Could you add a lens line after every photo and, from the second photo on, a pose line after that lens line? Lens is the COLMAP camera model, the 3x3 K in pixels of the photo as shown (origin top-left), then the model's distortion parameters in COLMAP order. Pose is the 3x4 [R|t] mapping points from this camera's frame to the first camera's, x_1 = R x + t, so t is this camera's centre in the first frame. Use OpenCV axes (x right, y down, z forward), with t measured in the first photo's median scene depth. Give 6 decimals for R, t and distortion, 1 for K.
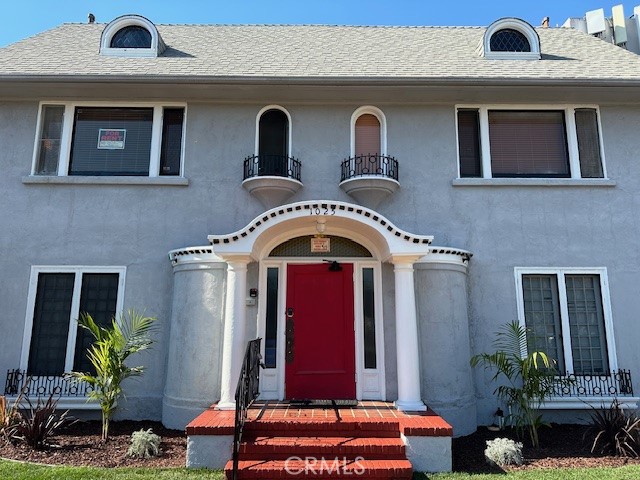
lens RADIAL K [[445.6, 0, 325.8], [0, 445.6, 244.4], [0, 0, 1]] dist [0.048668, -0.057751]
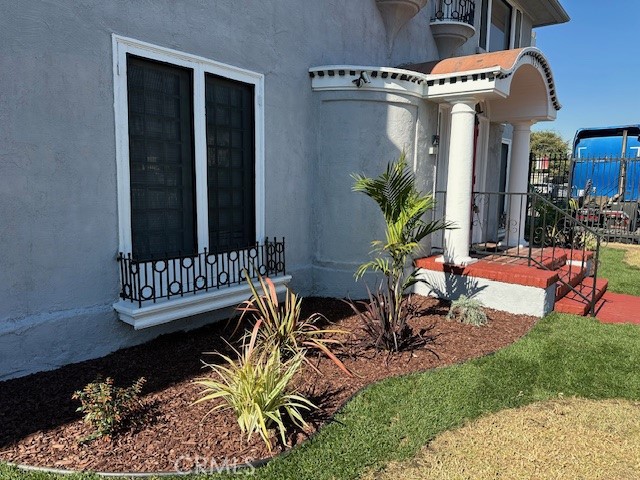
lens RADIAL K [[445.6, 0, 323.3], [0, 445.6, 237.8], [0, 0, 1]] dist [0.048668, -0.057751]
pose [[0.633663, -0.086100, 0.768803, -0.866888], [-0.155549, 0.959311, 0.235643, 0.103016], [-0.757810, -0.268905, 0.594486, 0.509164]]
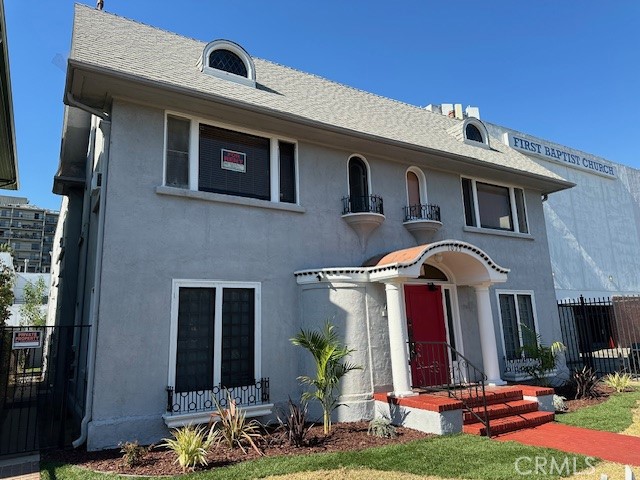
lens RADIAL K [[445.6, 0, 318.8], [0, 445.6, 238.0], [0, 0, 1]] dist [0.048668, -0.057751]
pose [[0.860638, 0.072452, 0.504036, -0.862051], [-0.052038, 0.997158, -0.054481, -0.006069], [-0.506551, 0.020659, 0.861963, -0.005399]]
